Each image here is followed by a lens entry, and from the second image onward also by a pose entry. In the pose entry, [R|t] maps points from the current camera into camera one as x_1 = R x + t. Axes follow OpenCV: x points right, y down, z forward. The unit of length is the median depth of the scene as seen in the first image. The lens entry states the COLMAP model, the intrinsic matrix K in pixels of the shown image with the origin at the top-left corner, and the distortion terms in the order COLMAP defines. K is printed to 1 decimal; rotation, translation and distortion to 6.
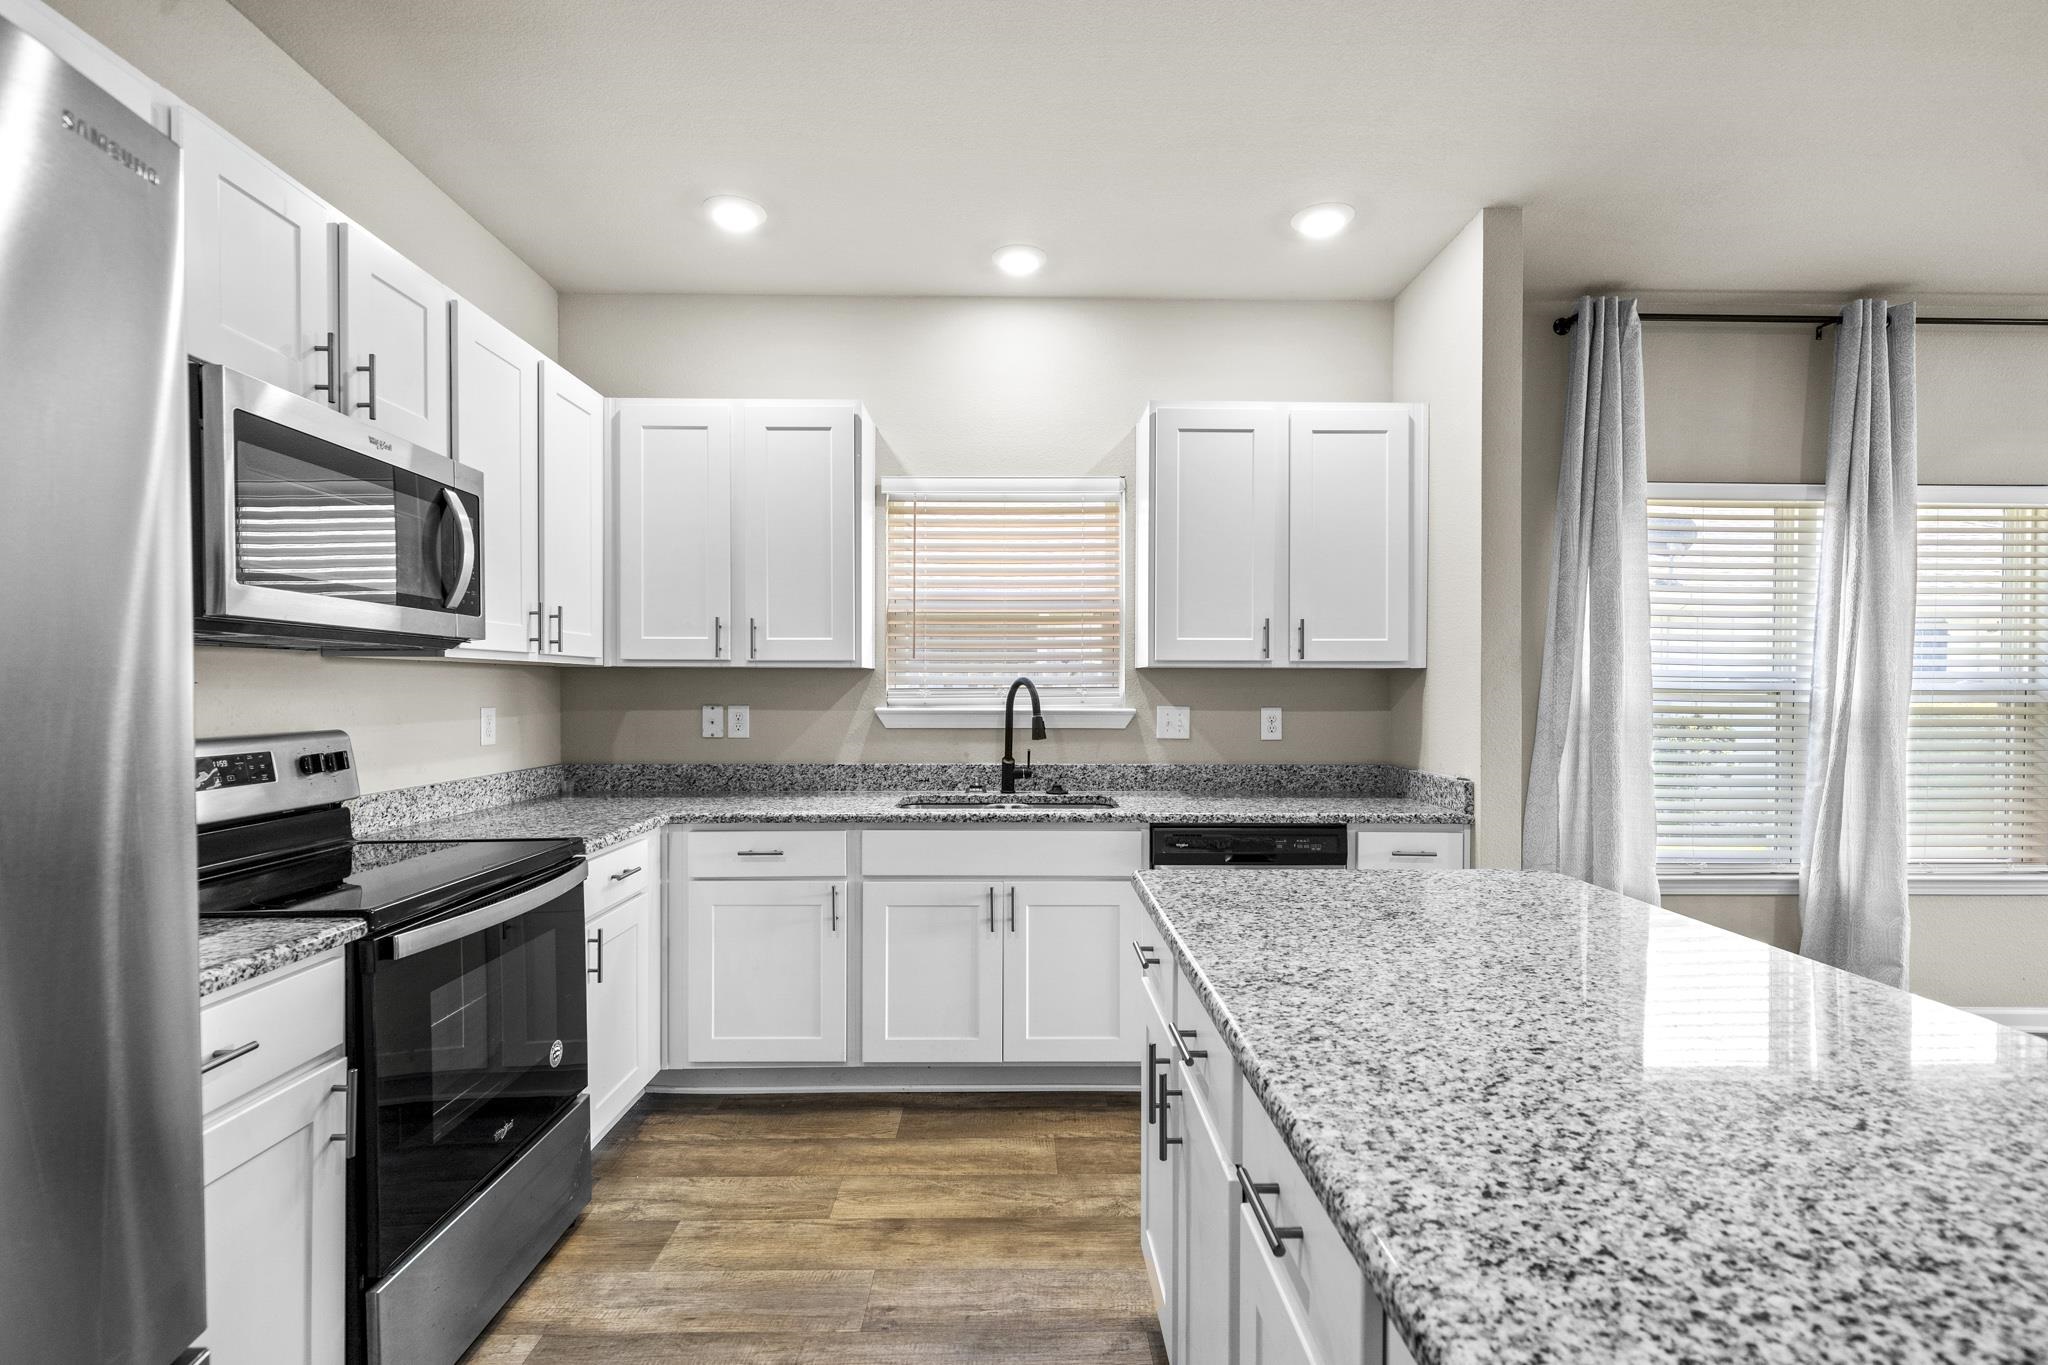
lens RADIAL K [[921.0, 0, 1026.7], [0, 921.0, 704.7], [0, 0, 1]] dist [-0.000288, -0.000149]
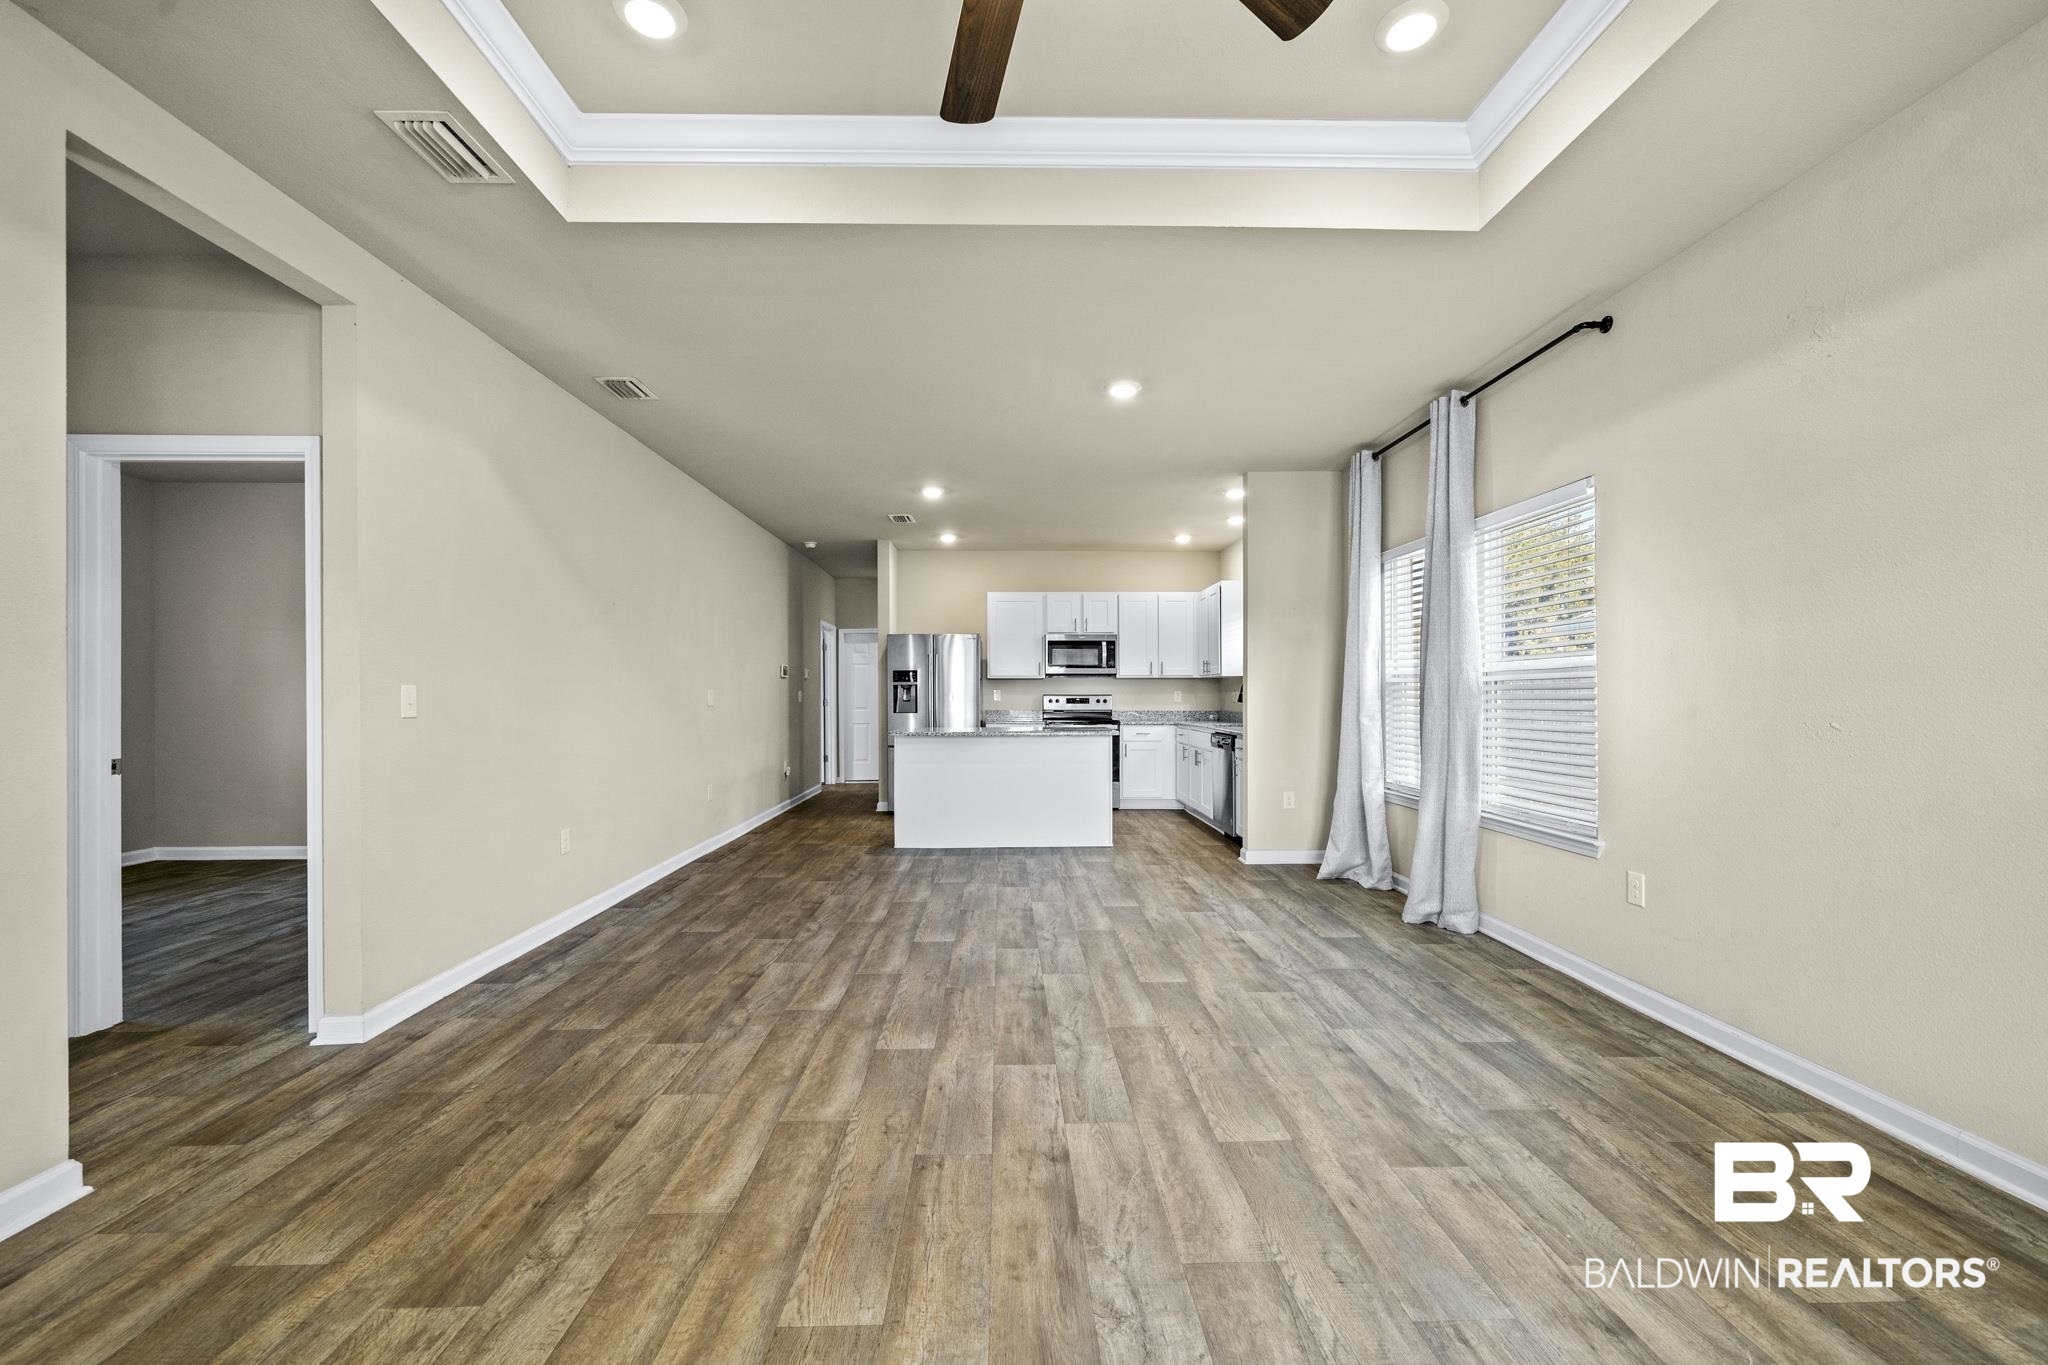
lens RADIAL K [[818.3, 0, 1025.6], [0, 818.3, 688.8], [0, 0, 1]] dist [-0.001437, 0.000033]
pose [[0.009465, -0.011982, -0.999883, 2.303042], [-0.016186, 0.999795, -0.012135, 0.039271], [0.999824, 0.016299, 0.009269, 0.391088]]
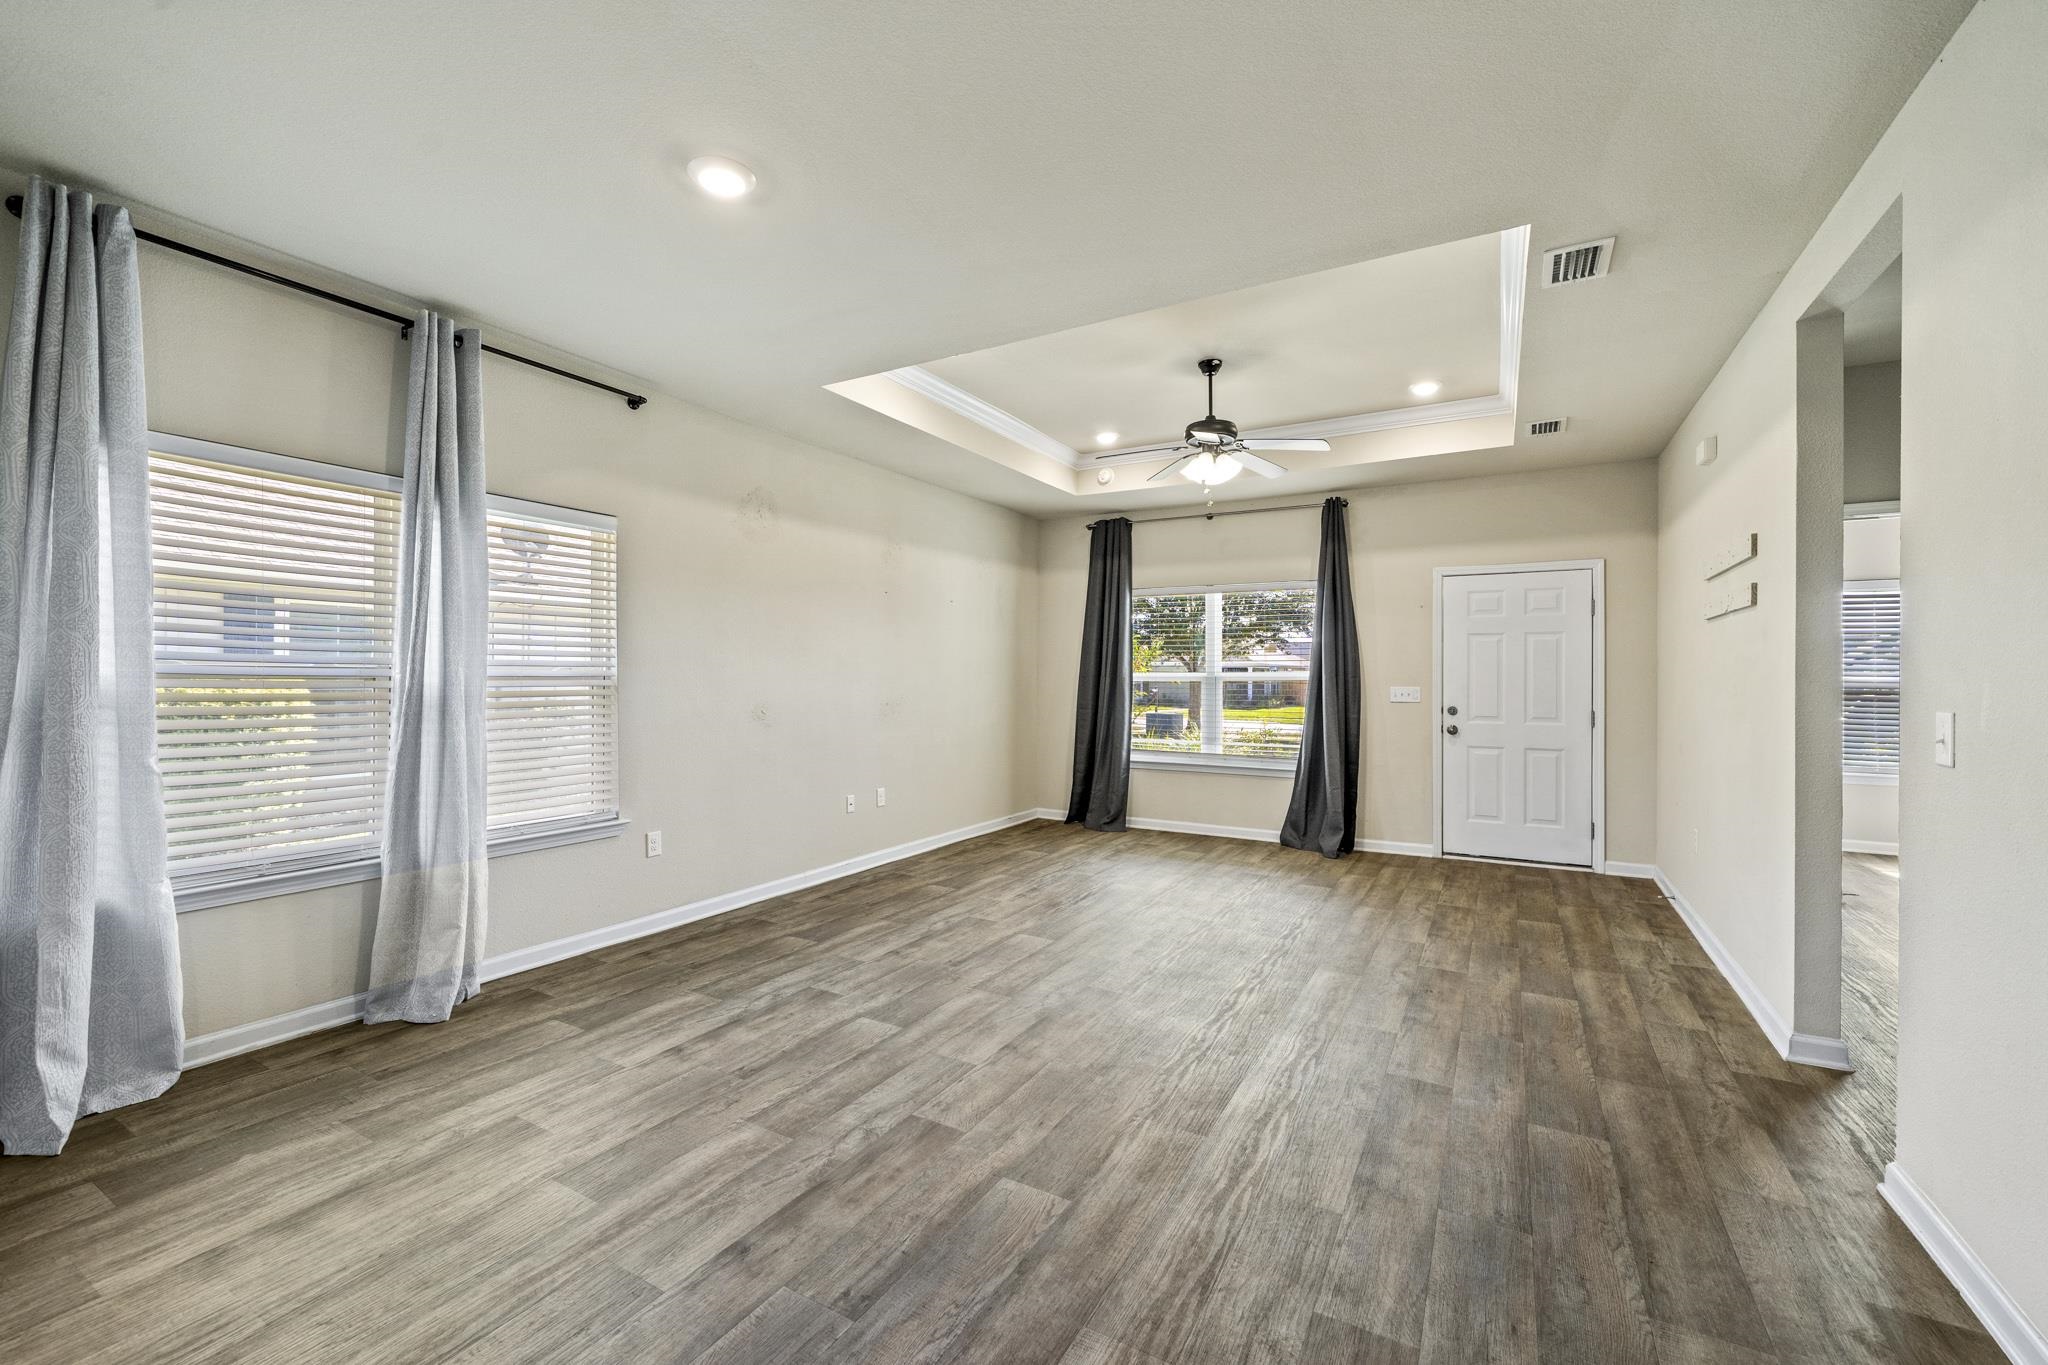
lens RADIAL K [[818.3, 0, 1025.6], [0, 818.3, 688.8], [0, 0, 1]] dist [-0.001437, 0.000033]
pose [[0.518015, -0.013793, 0.855260, 0.444340], [0.016400, 0.999846, 0.006191, 0.004507], [-0.855214, 0.010819, 0.518162, -0.079760]]
